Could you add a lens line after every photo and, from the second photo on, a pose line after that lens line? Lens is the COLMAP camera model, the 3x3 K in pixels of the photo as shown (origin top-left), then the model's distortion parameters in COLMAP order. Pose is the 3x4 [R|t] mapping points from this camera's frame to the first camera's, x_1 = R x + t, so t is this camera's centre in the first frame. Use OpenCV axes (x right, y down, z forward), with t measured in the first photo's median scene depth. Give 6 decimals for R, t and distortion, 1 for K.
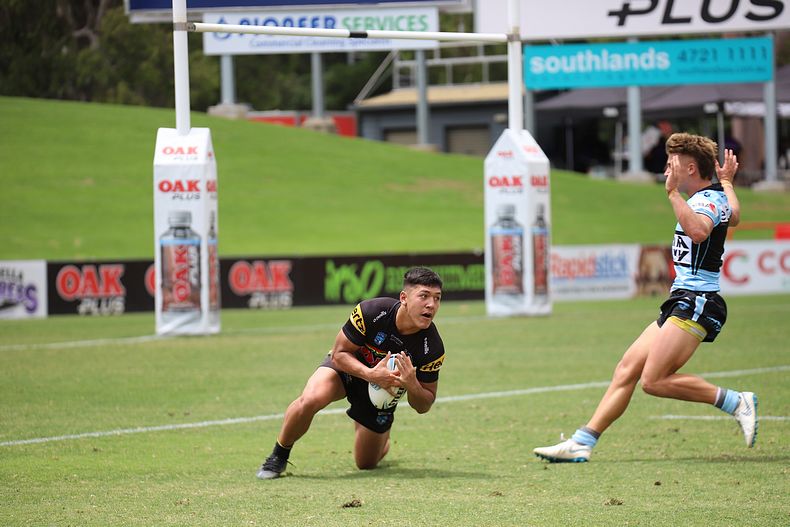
lens RADIAL K [[4475.0, 0, 395.0], [0, 4475.0, 263.5], [0, 0, 1]] dist [1.391440, 8.927038]
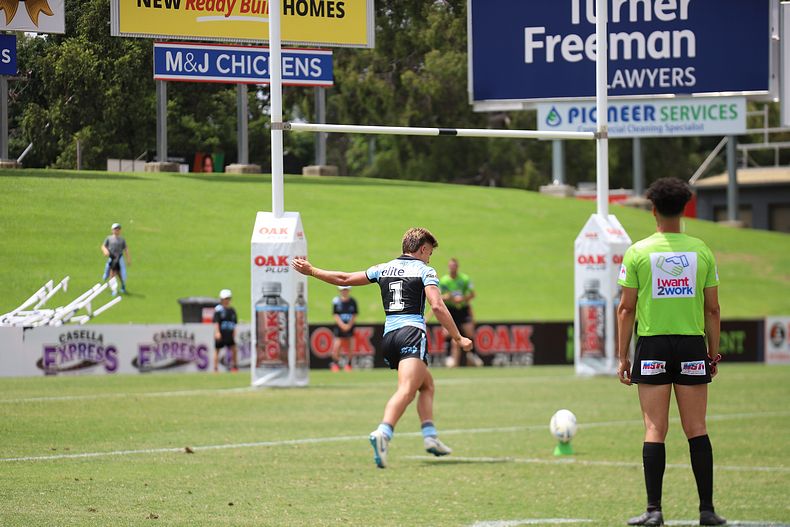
lens RADIAL K [[4138.8, 0, 395.0], [0, 4138.8, 263.5], [0, 0, 1]] dist [1.409231, 1.405594]
pose [[0.994132, 0.011784, -0.107526, 0.089372], [-0.013414, 0.999806, -0.014446, -0.001157], [0.107335, 0.015804, 0.994097, -0.066898]]
